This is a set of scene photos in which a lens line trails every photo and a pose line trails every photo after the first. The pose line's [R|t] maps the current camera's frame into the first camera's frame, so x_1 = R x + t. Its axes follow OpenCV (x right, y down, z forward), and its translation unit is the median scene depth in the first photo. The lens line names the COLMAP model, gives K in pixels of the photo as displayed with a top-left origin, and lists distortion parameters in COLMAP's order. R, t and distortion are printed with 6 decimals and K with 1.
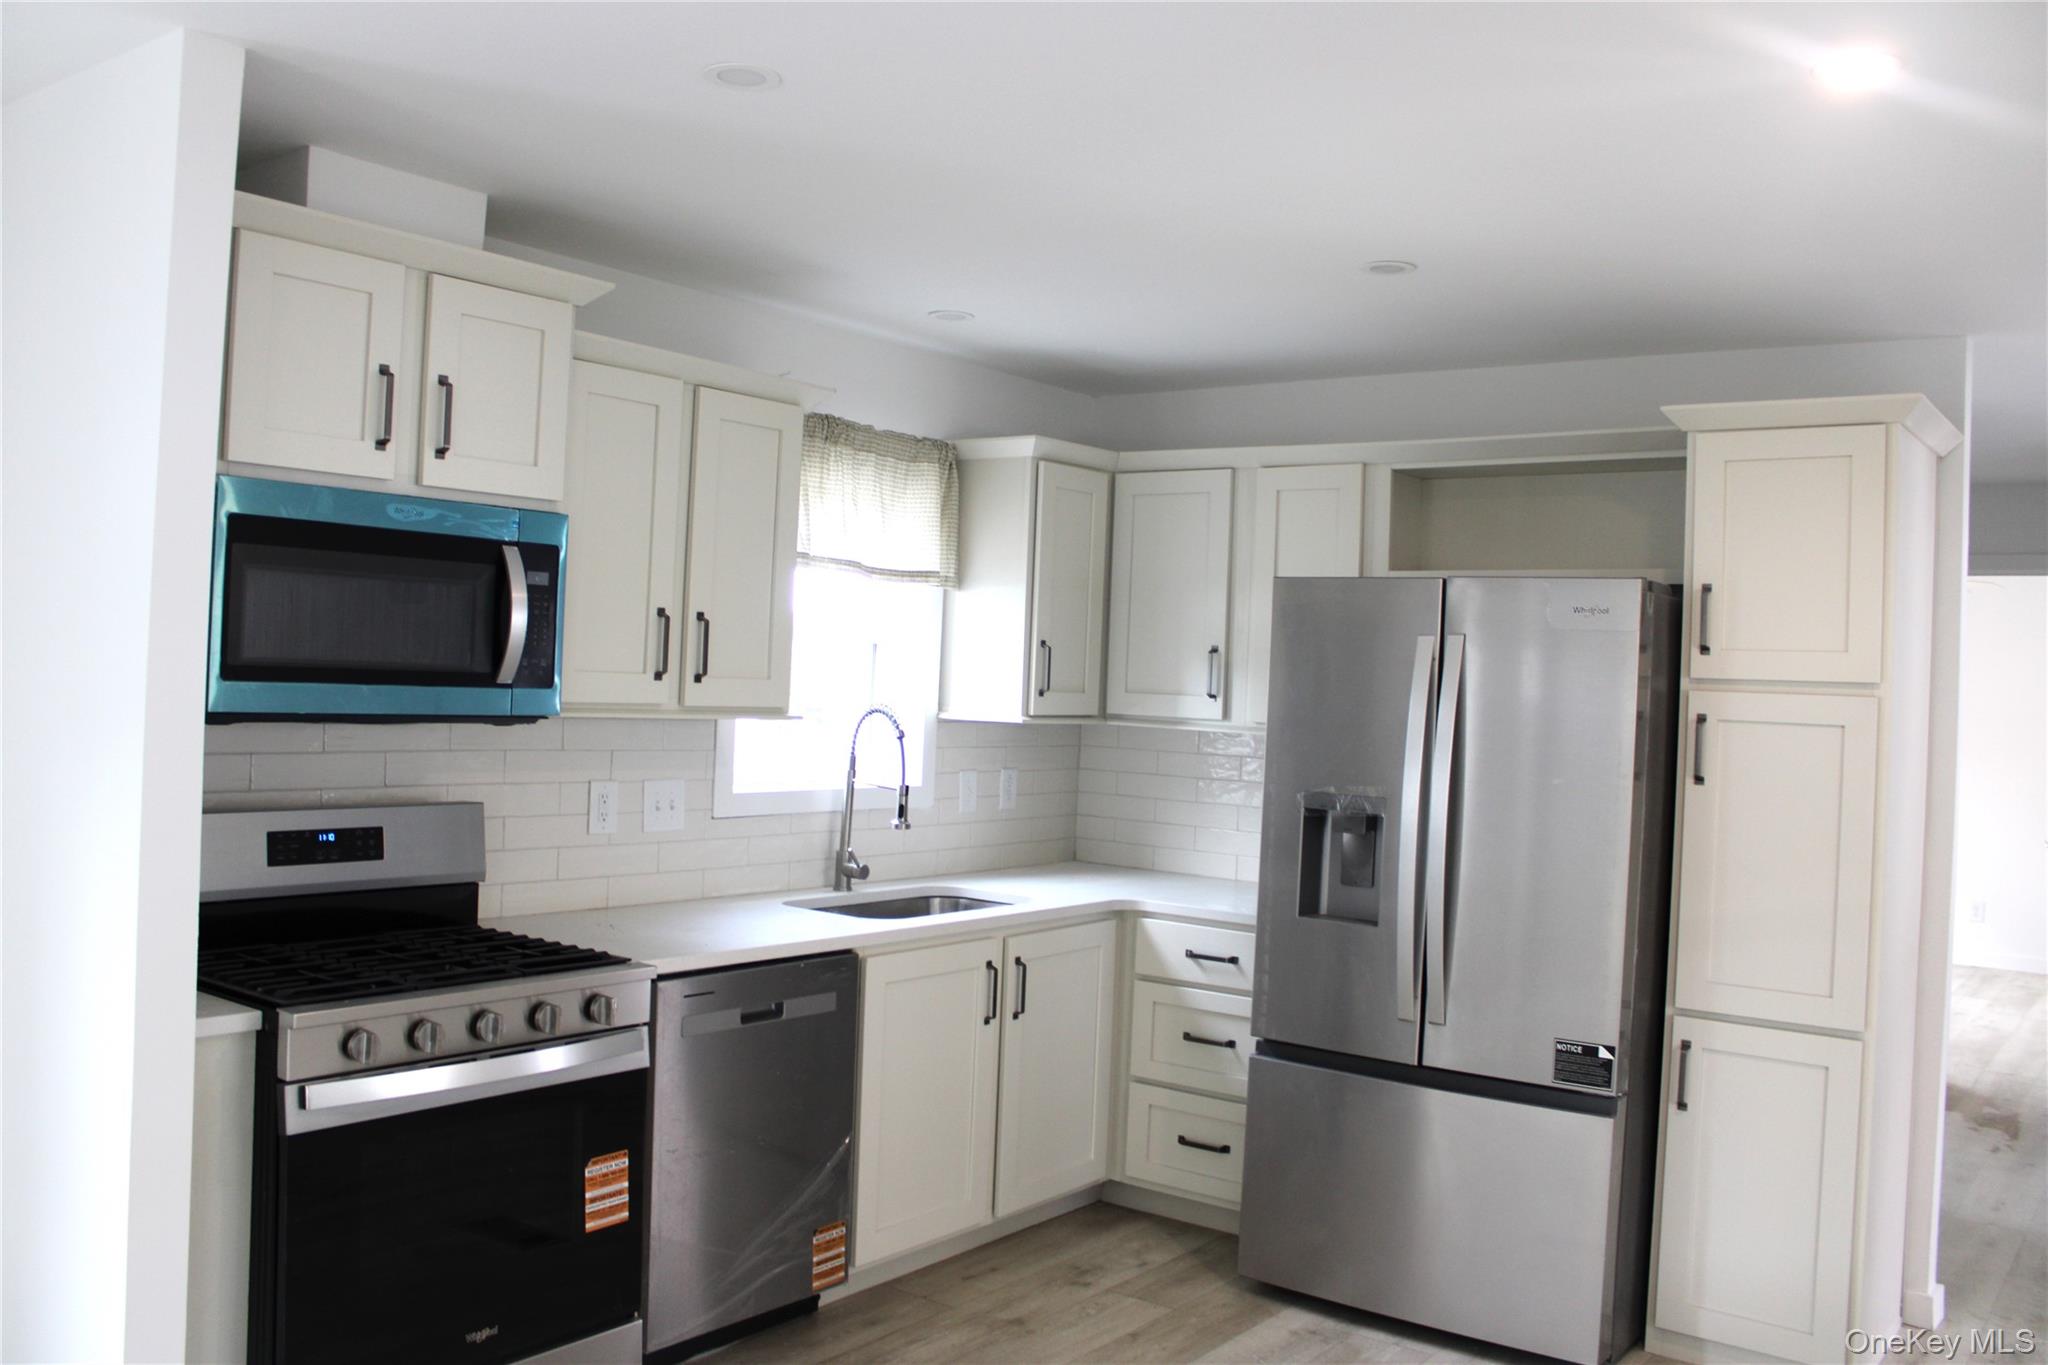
lens RADIAL K [[1747.3, 0, 1014.5], [0, 1747.3, 669.7], [0, 0, 1]] dist [-0.086386, 0.015587]
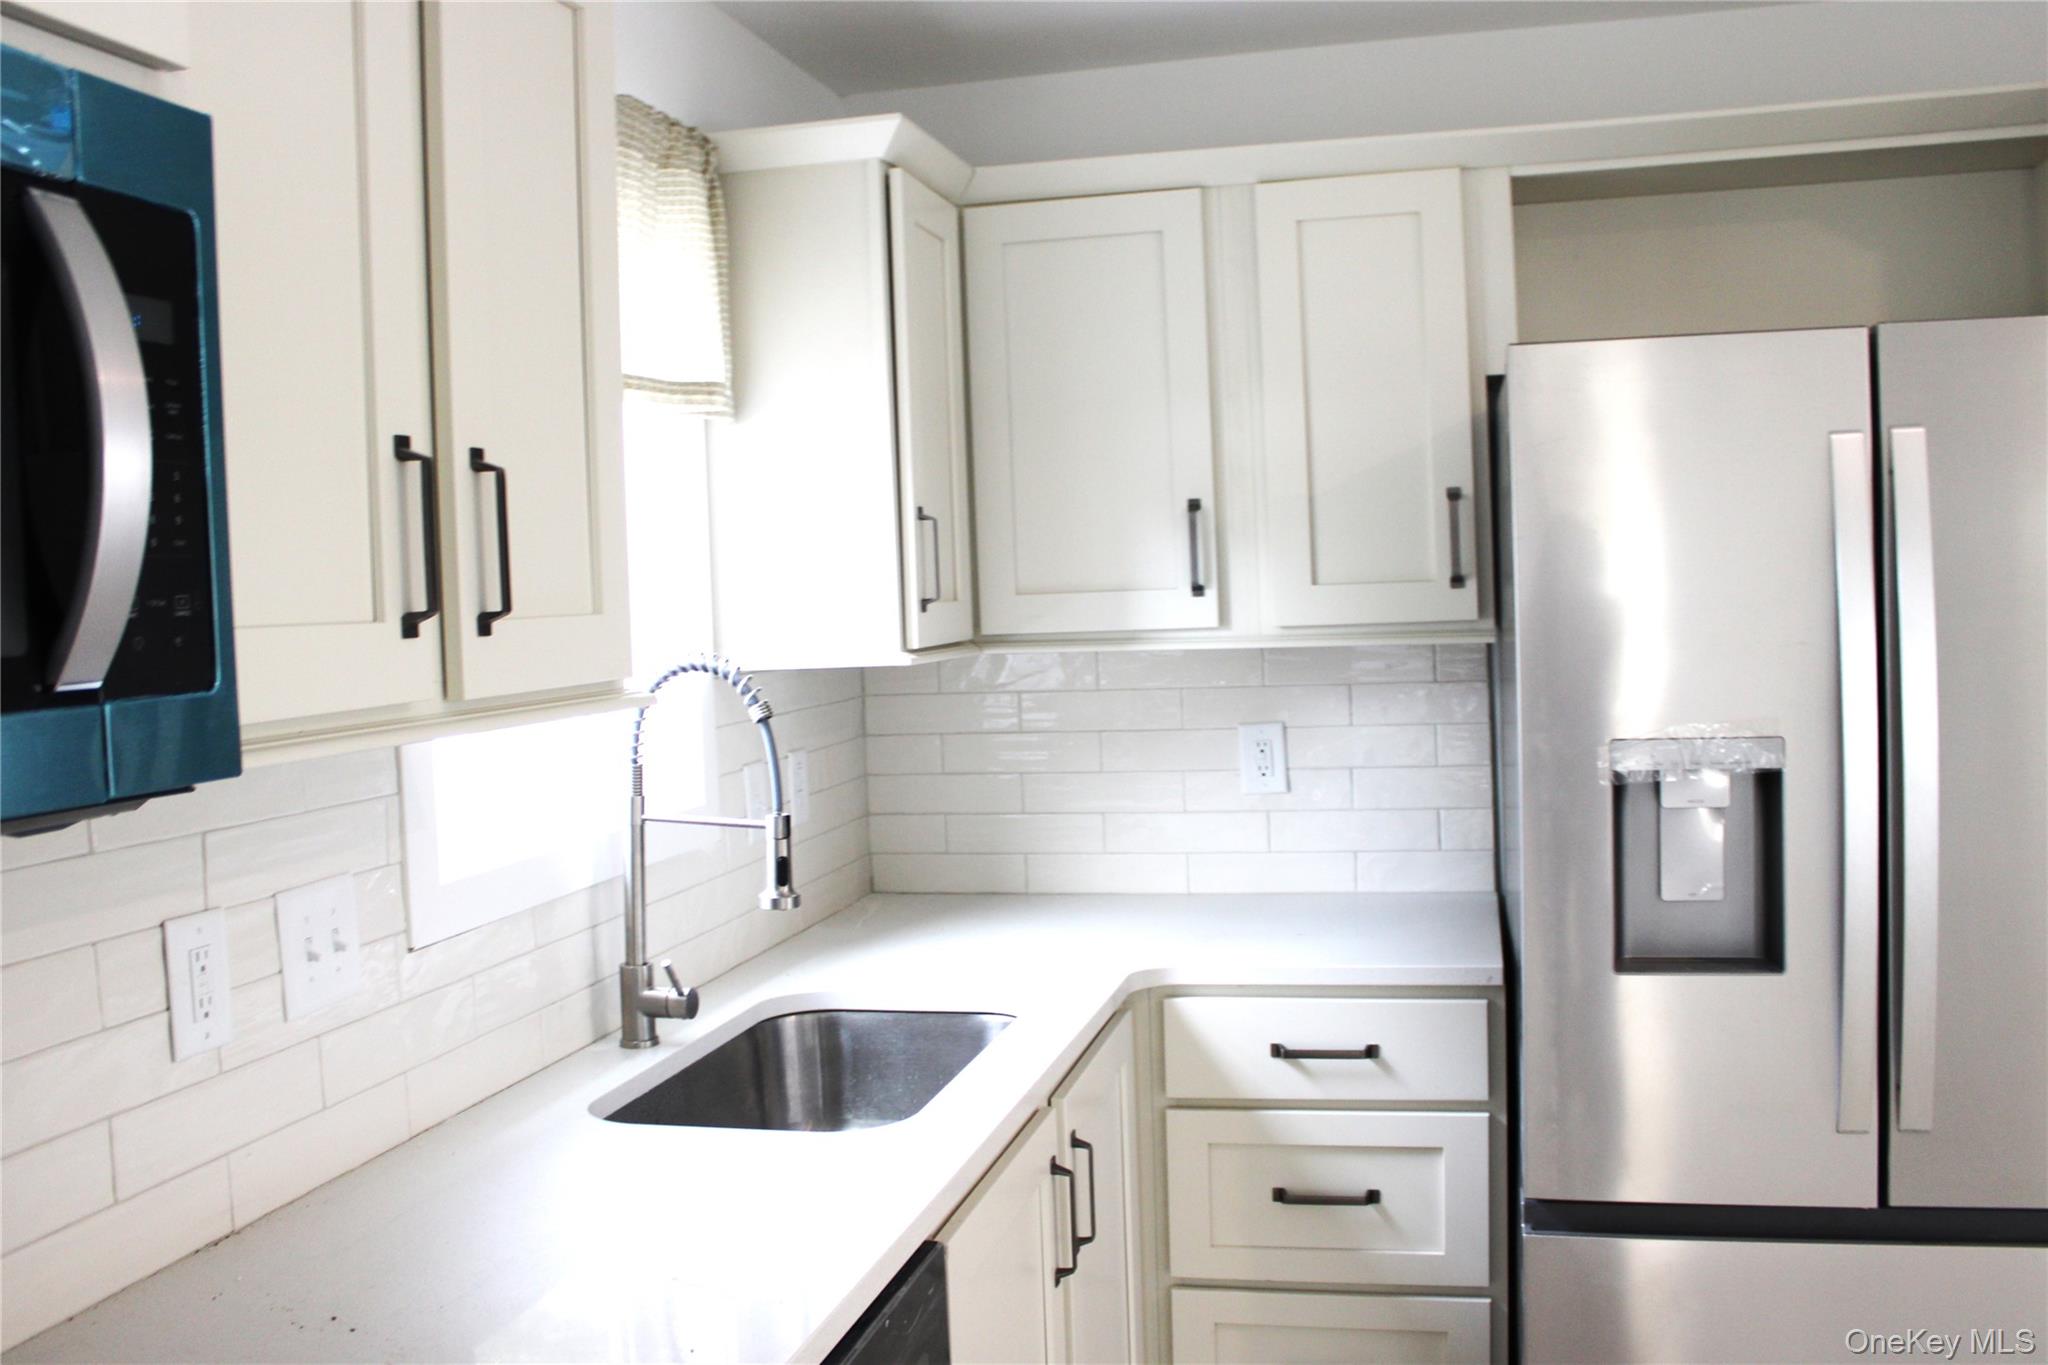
lens RADIAL K [[1896.4, 0, 1027.7], [0, 1896.4, 662.4], [0, 0, 1]] dist [-0.102024, 0.000000]
pose [[0.911382, -0.094204, 0.400636, -0.200536], [0.076326, 0.995252, 0.060392, -0.002227], [-0.404423, -0.024461, 0.914245, 0.485900]]
